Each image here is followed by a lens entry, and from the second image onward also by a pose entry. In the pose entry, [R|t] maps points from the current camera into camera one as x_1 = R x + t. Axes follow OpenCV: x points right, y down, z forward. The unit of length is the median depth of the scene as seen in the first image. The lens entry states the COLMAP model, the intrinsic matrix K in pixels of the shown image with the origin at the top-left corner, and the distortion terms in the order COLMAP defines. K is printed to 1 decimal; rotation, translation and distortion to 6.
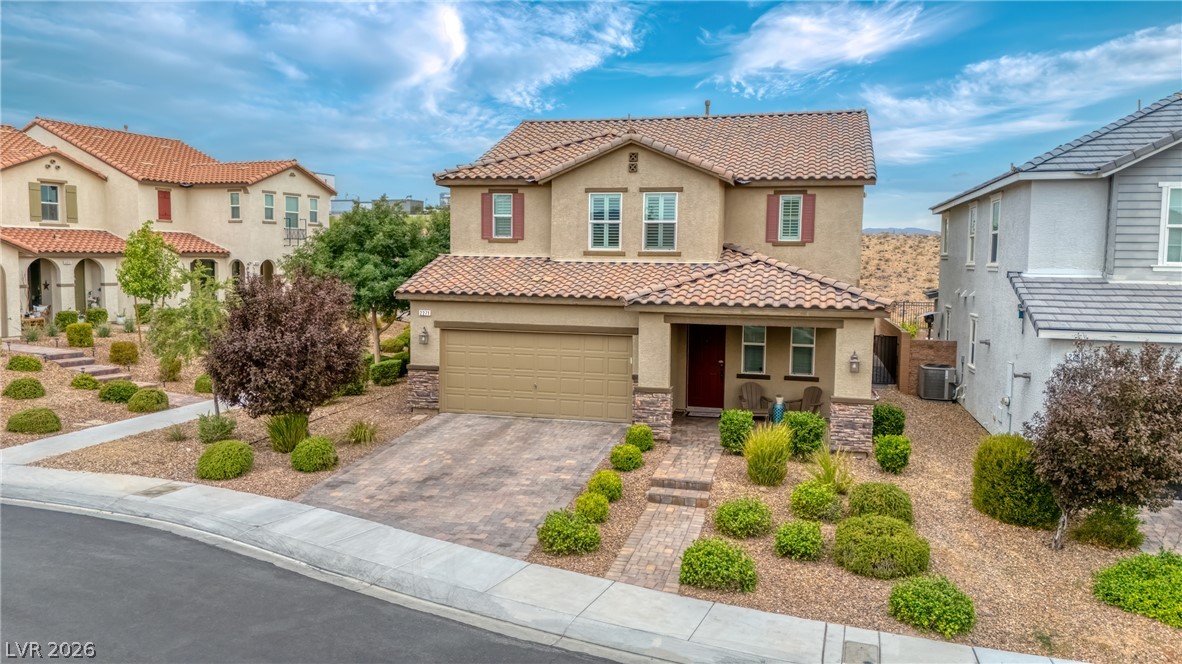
lens RADIAL K [[870.6, 0, 591.0], [0, 870.6, 332.0], [0, 0, 1]] dist [0.080827, -0.081827]
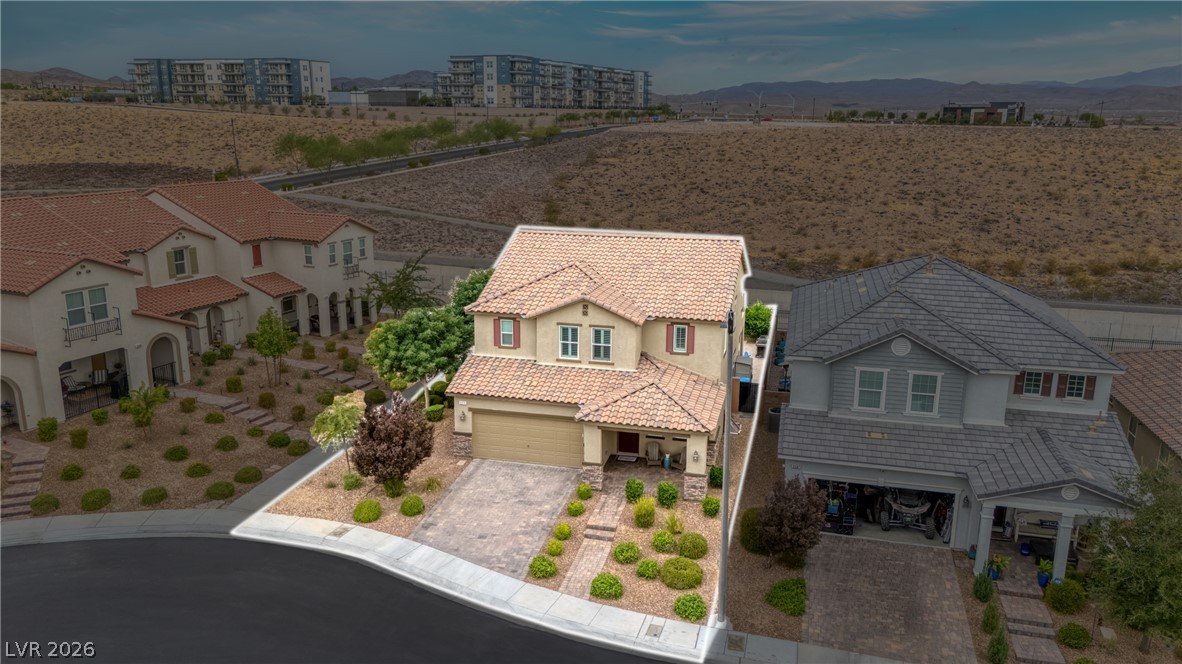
lens RADIAL K [[870.6, 0, 591.0], [0, 870.6, 332.0], [0, 0, 1]] dist [0.080827, -0.081827]
pose [[0.999969, -0.007726, 0.001577, 0.061106], [0.007373, 0.986982, 0.160664, -0.450098], [-0.002797, -0.160648, 0.987008, -0.688589]]
